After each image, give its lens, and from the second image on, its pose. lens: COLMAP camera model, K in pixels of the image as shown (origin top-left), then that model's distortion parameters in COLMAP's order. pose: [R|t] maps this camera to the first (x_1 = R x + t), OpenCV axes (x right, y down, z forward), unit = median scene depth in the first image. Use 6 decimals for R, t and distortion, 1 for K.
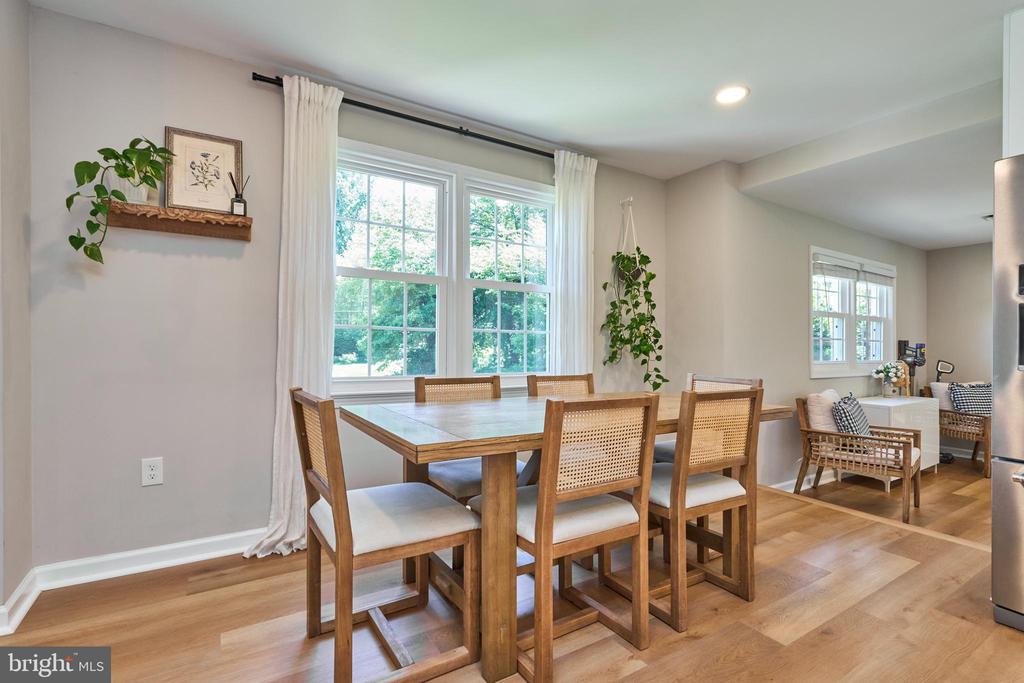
lens RADIAL K [[476.9, 0, 506.8], [0, 476.9, 337.0], [0, 0, 1]] dist [-0.012246, -0.000133]
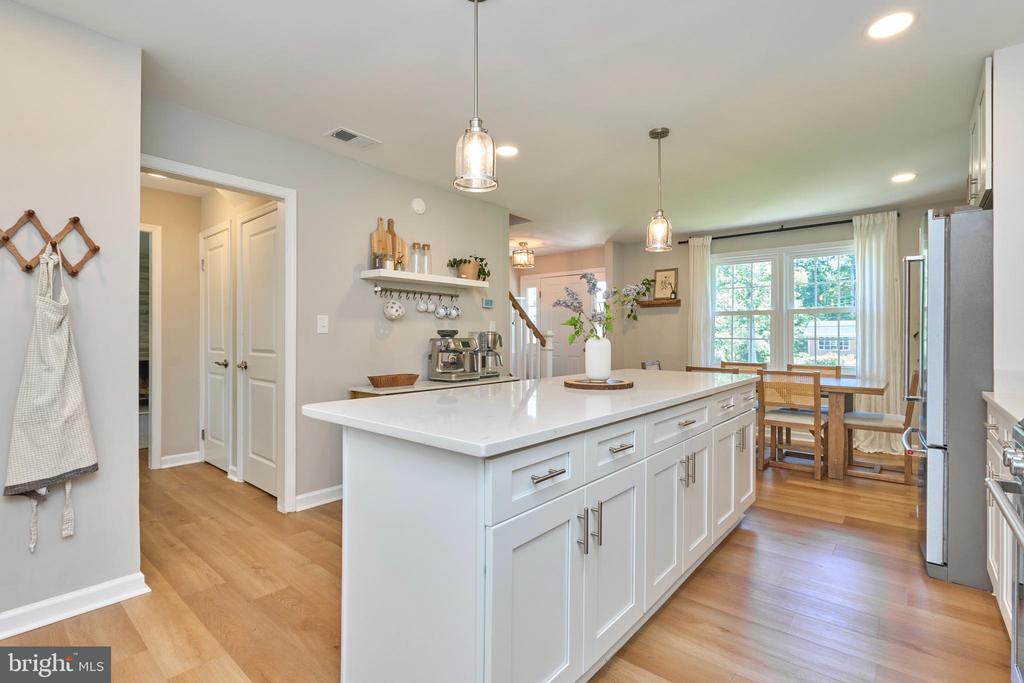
lens RADIAL K [[476.9, 0, 517.1], [0, 476.9, 339.7], [0, 0, 1]] dist [-0.012246, -0.000133]
pose [[0.308746, 0.002623, -0.951141, 1.675656], [0.026612, 0.999581, 0.011395, -0.071154], [0.950772, -0.028830, 0.308547, -0.667929]]
